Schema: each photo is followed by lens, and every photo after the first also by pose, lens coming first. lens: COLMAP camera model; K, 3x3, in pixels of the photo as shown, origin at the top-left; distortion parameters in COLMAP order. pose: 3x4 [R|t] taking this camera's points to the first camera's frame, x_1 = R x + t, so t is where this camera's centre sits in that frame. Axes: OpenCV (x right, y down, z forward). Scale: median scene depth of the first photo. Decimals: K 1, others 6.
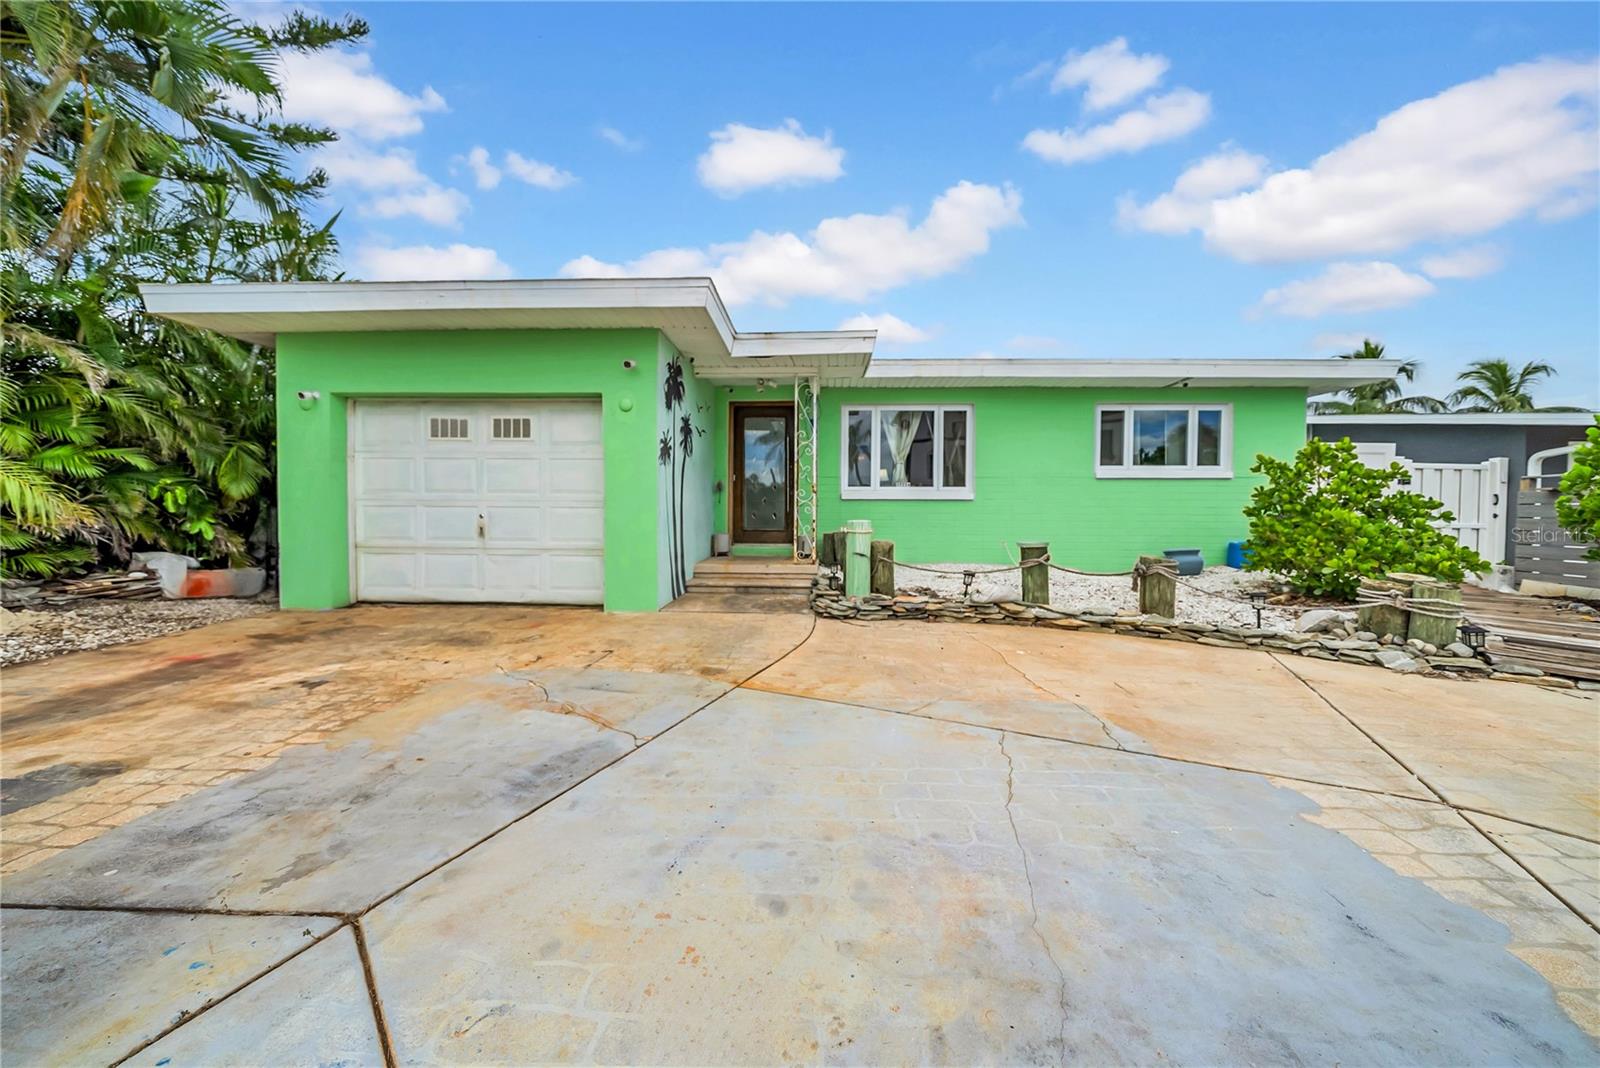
lens RADIAL K [[555.6, 0, 807.3], [0, 555.6, 516.0], [0, 0, 1]] dist [-0.002157, -0.000136]
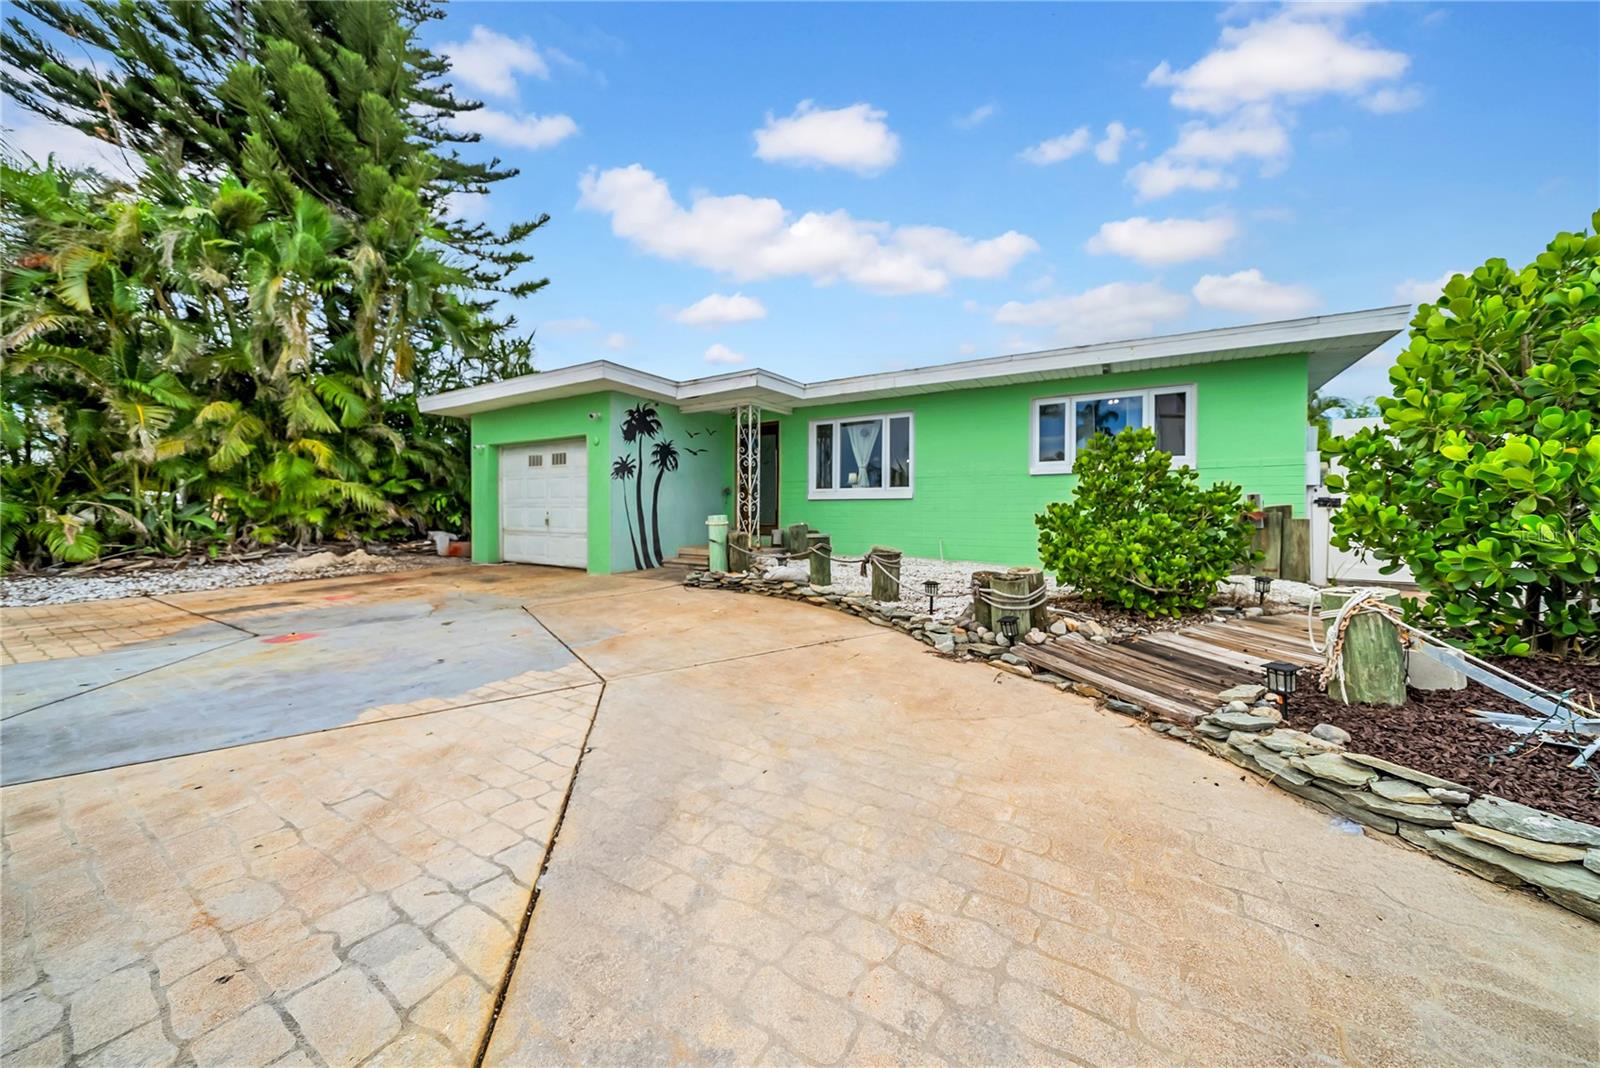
lens RADIAL K [[551.1, 0, 807.4], [0, 551.1, 510.1], [0, 0, 1]] dist [0.000556, -0.000009]
pose [[0.871745, -0.002791, -0.489952, 0.893166], [-0.003045, 0.999934, -0.011113, 0.008264], [0.489950, 0.011180, 0.871679, -0.053446]]
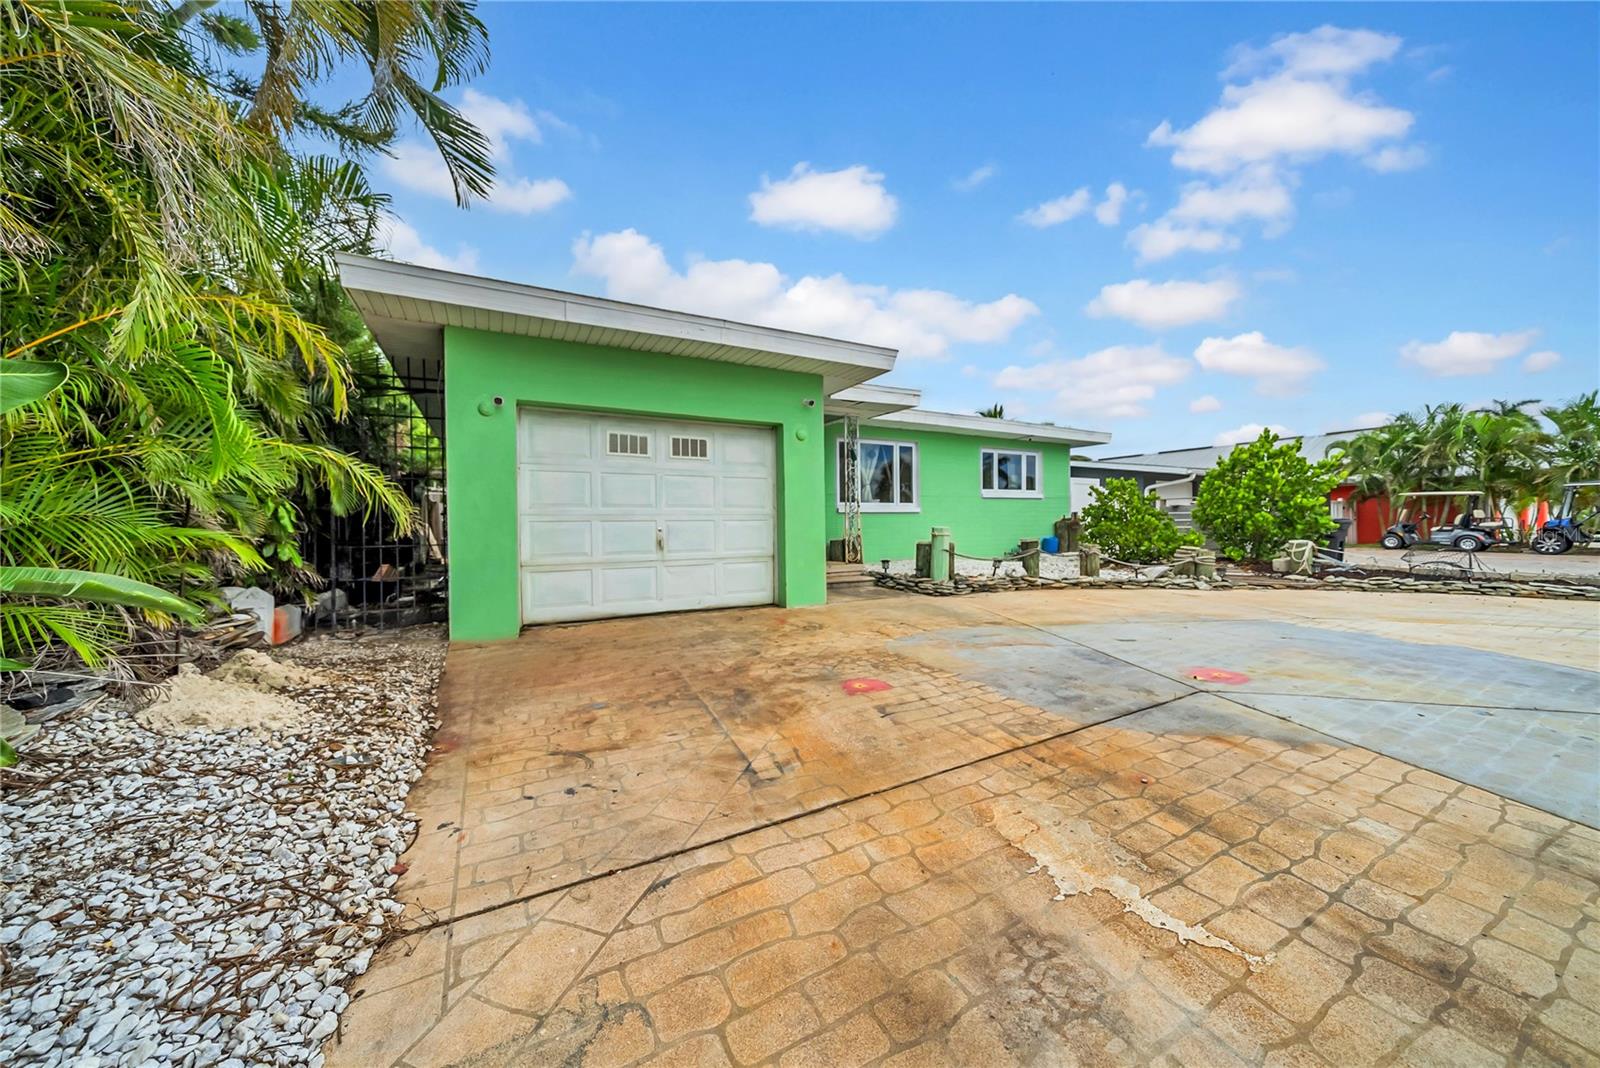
lens RADIAL K [[555.6, 0, 807.3], [0, 555.6, 516.0], [0, 0, 1]] dist [-0.002157, -0.000136]
pose [[0.855501, -0.007568, 0.517746, -0.891254], [0.020409, 0.999609, -0.019111, 0.000045], [-0.517399, 0.026916, 0.855321, -0.039079]]
